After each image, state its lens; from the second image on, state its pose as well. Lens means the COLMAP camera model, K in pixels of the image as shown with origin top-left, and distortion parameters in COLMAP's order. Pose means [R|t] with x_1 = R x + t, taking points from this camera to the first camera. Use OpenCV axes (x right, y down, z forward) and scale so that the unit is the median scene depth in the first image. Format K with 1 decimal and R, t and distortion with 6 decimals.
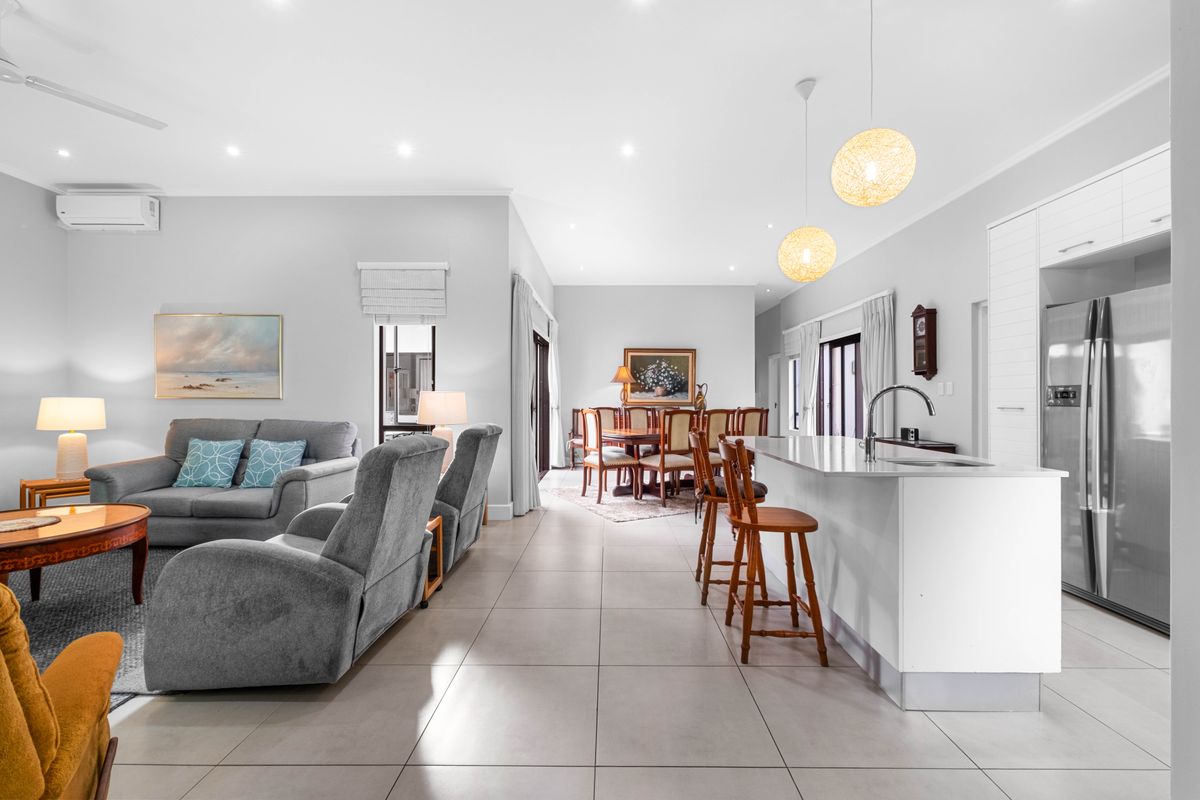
lens RADIAL K [[502.7, 0, 602.5], [0, 502.7, 401.8], [0, 0, 1]] dist [-0.002105, -0.000267]
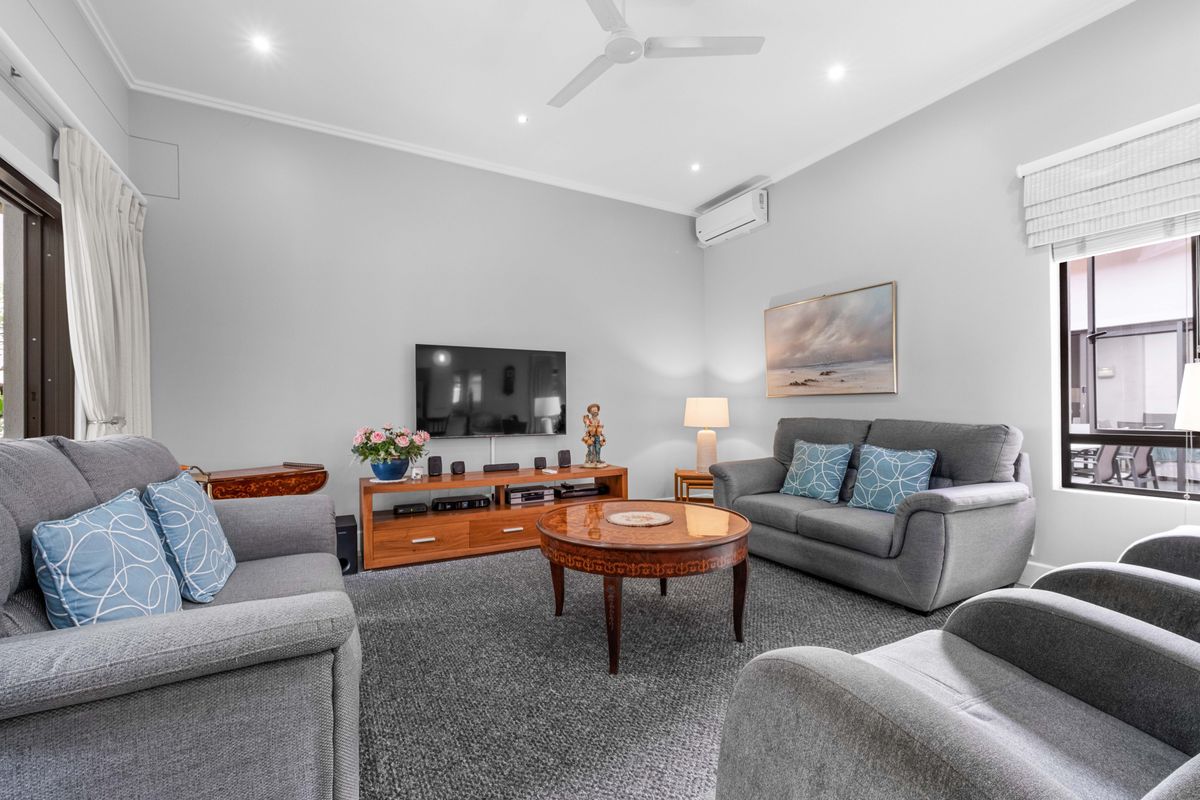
lens RADIAL K [[502.7, 0, 602.5], [0, 502.7, 401.8], [0, 0, 1]] dist [-0.002105, -0.000267]
pose [[0.486003, -0.020200, -0.873724, -0.213429], [-0.000327, 0.999729, -0.023295, 0.026861], [0.873957, 0.011607, 0.485865, 0.273094]]
